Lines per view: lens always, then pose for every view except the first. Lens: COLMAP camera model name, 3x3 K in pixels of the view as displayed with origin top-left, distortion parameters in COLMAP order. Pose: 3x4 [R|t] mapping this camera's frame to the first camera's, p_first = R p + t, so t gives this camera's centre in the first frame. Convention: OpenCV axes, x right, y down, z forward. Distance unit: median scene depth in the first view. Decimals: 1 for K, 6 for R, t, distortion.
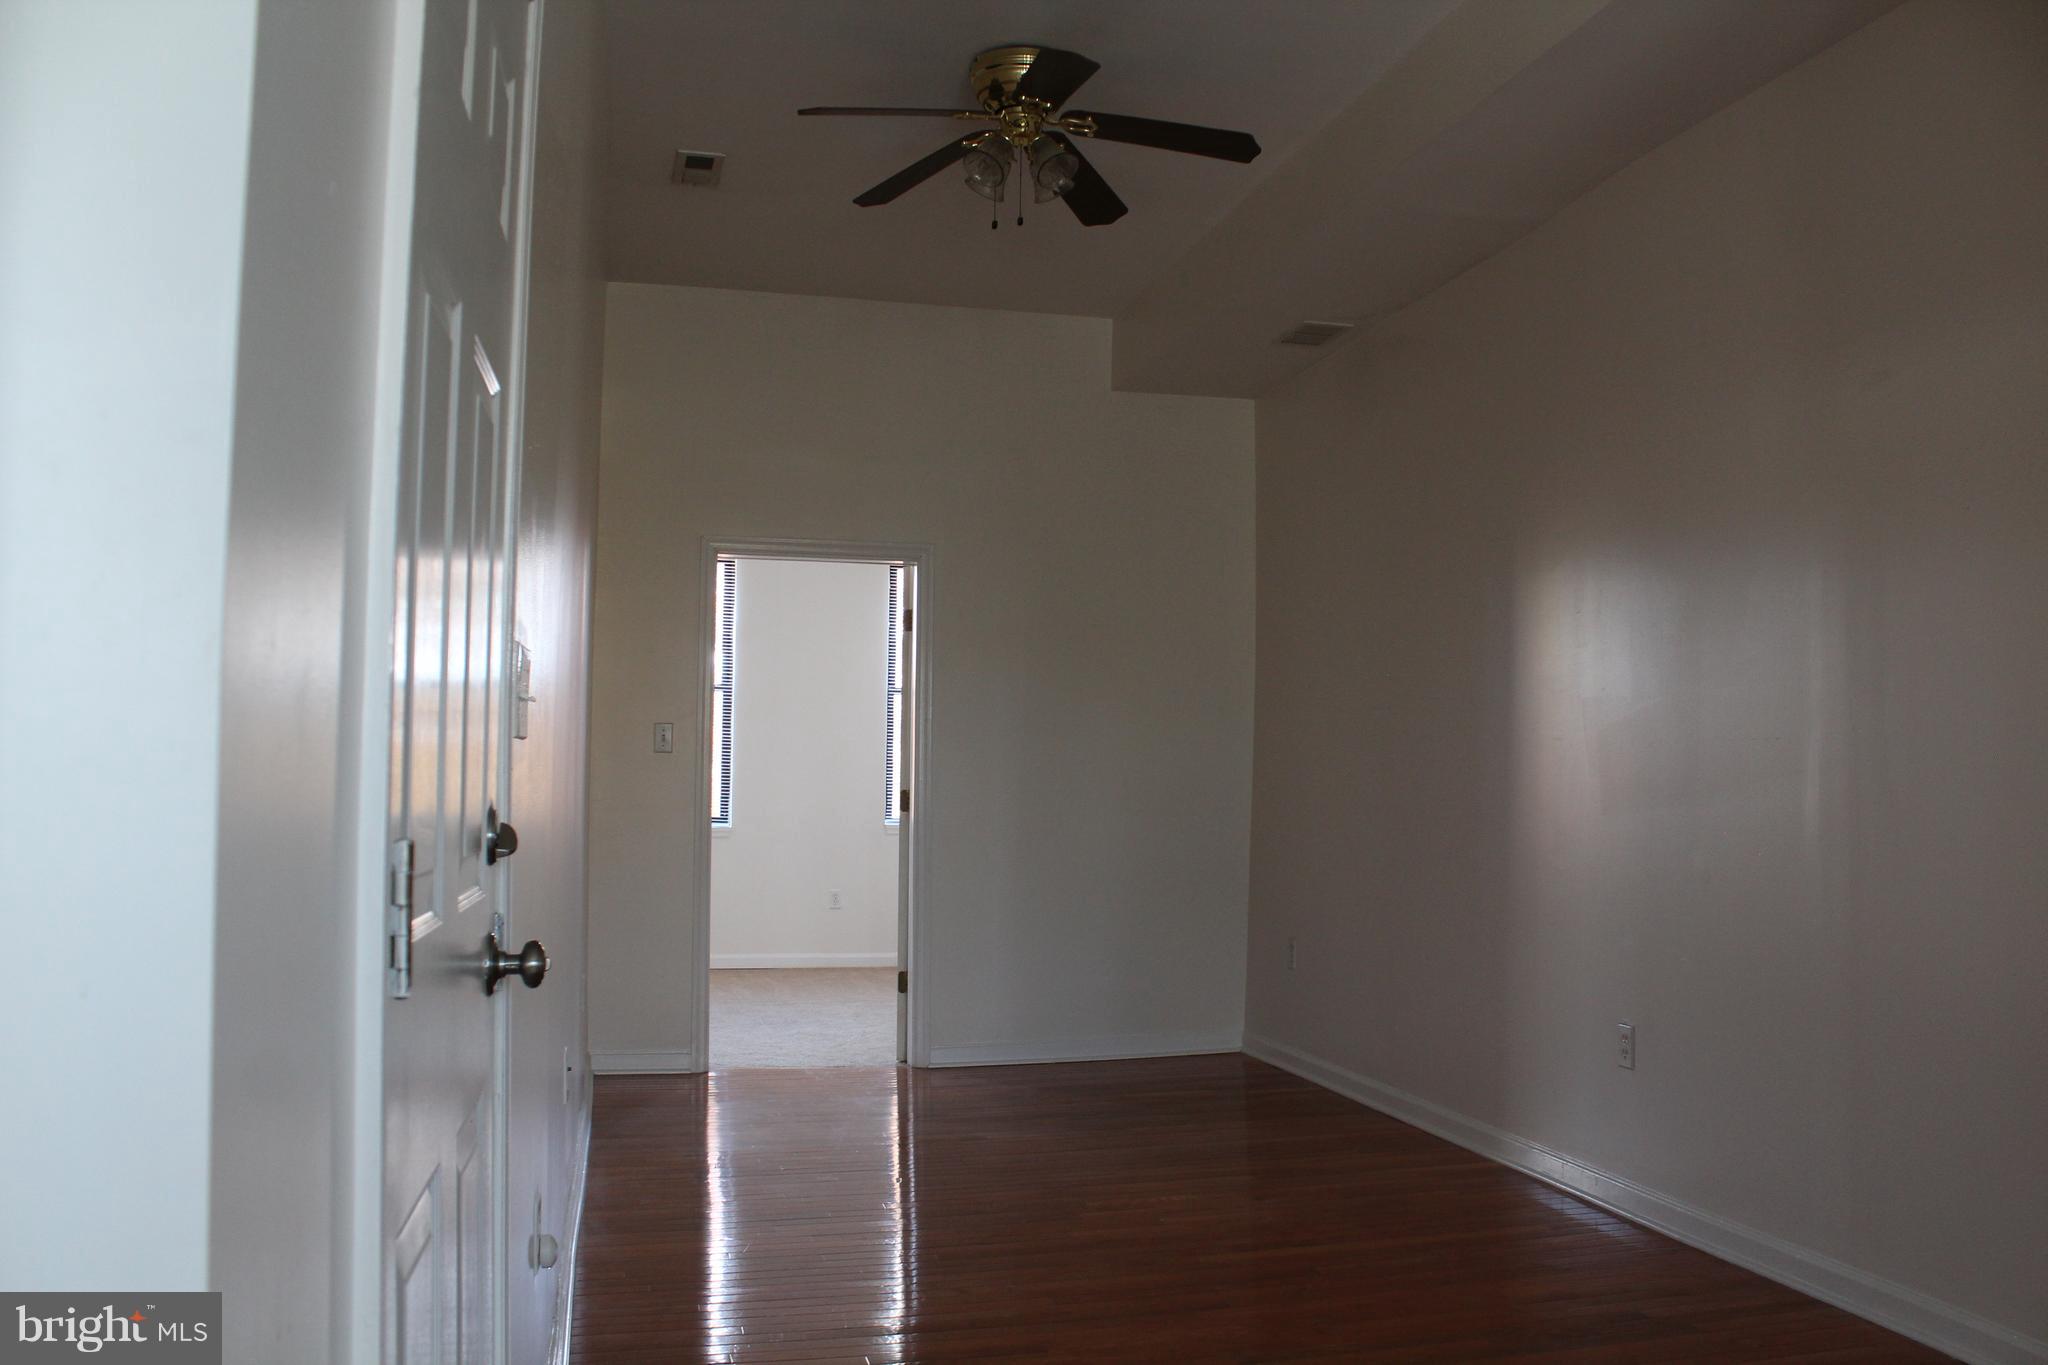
lens RADIAL K [[1723.7, 0, 1024.0], [0, 1723.7, 682.5], [0, 0, 1]] dist [-0.148883, 0.128760]
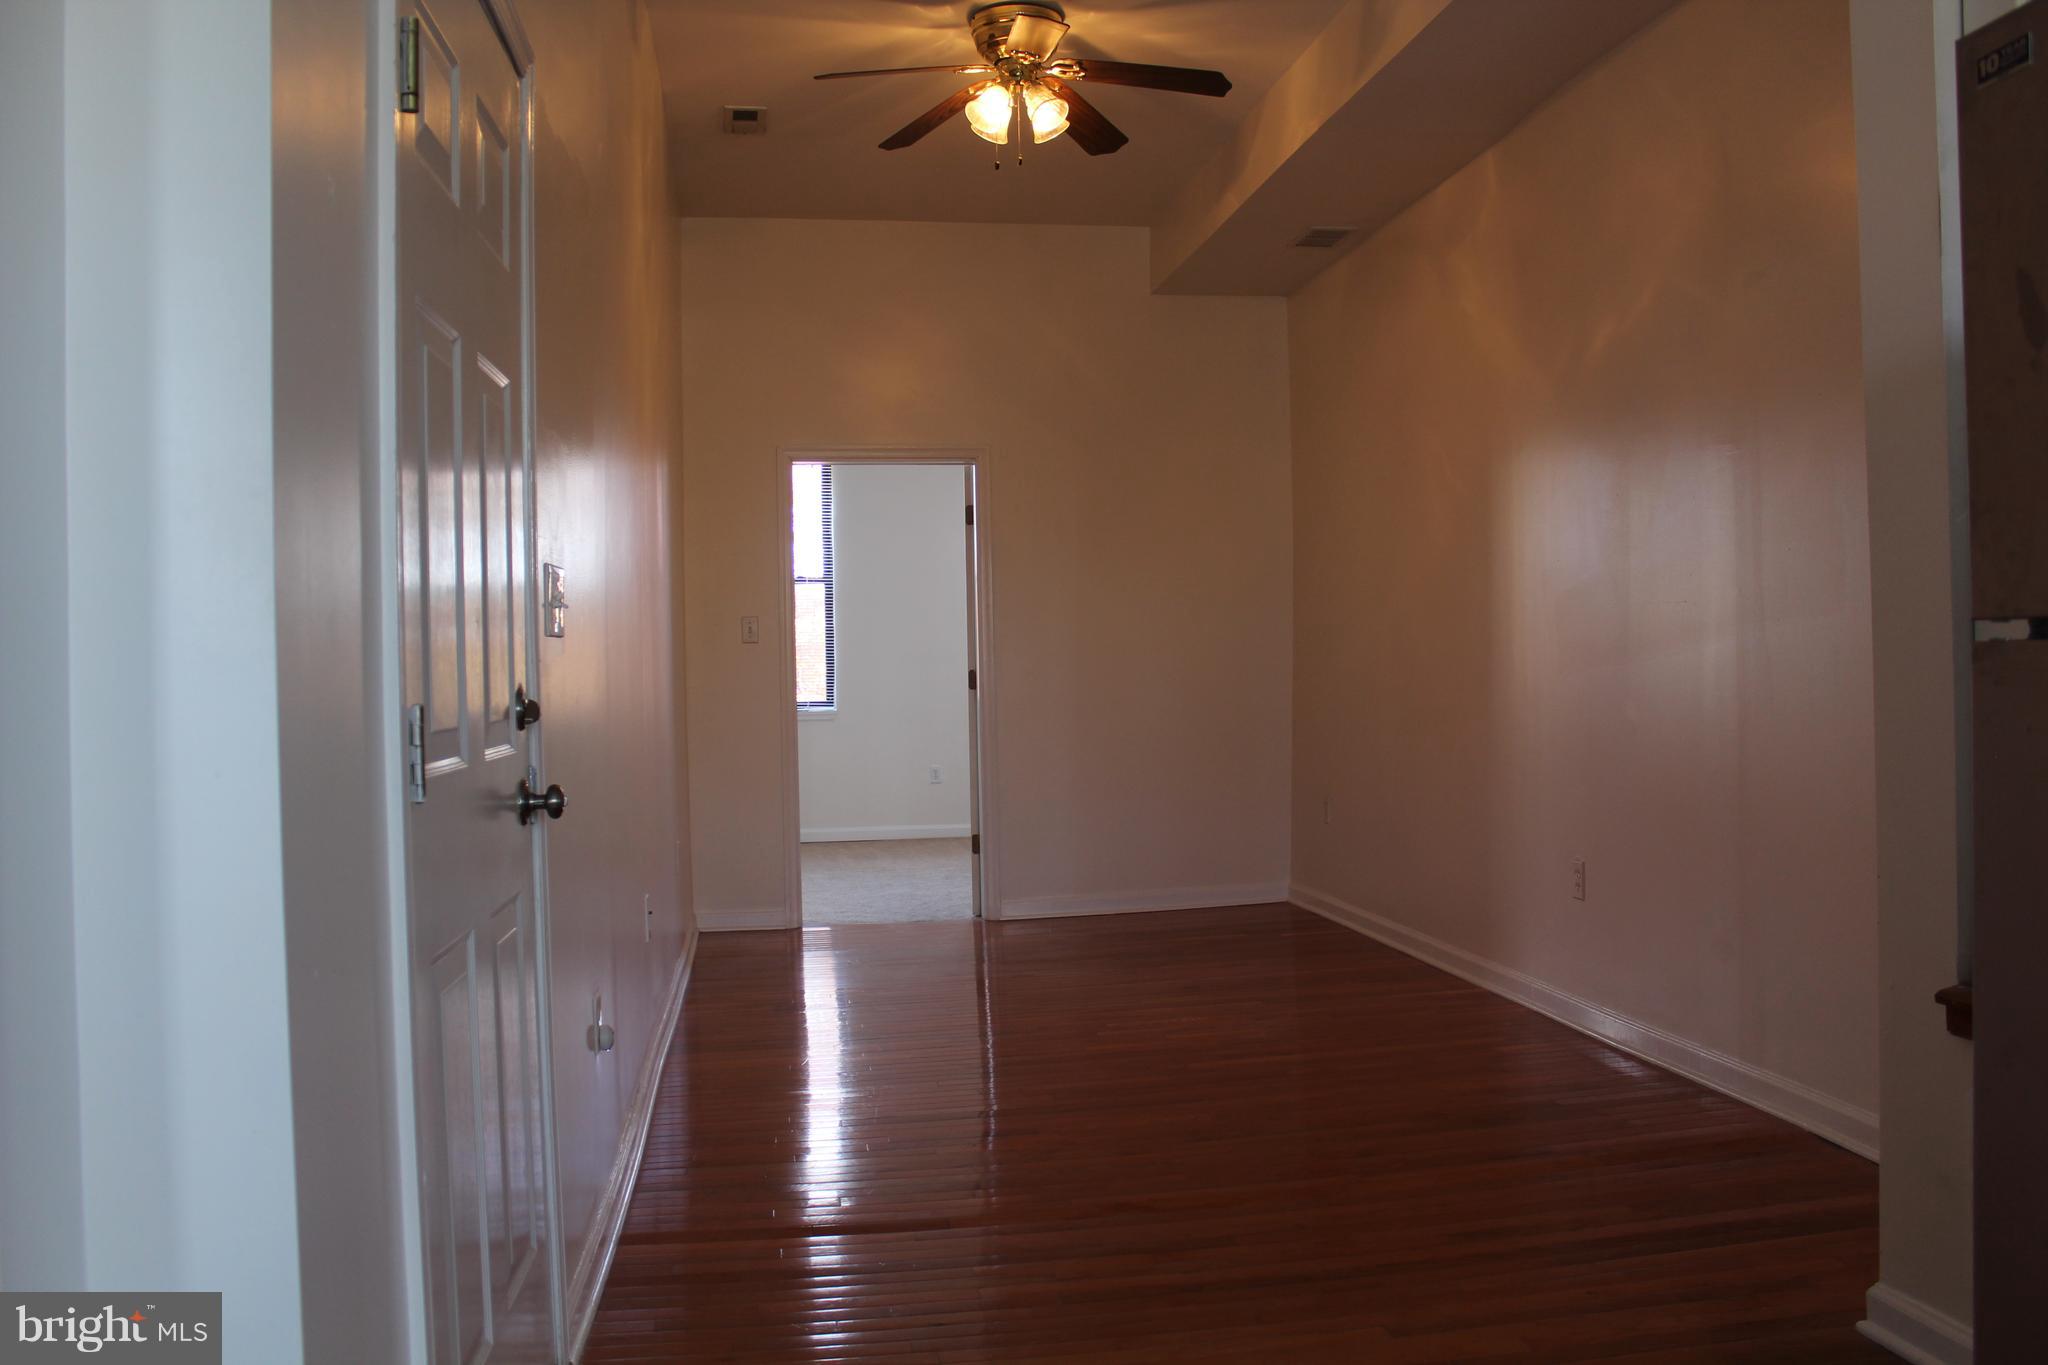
lens RADIAL K [[1723.7, 0, 1024.0], [0, 1723.7, 682.5], [0, 0, 1]] dist [-0.148883, 0.128760]
pose [[0.995973, -0.028996, -0.084831, 0.077647], [0.034781, 0.997111, 0.067534, -0.003583], [0.082628, -0.070212, 0.994104, -0.123197]]
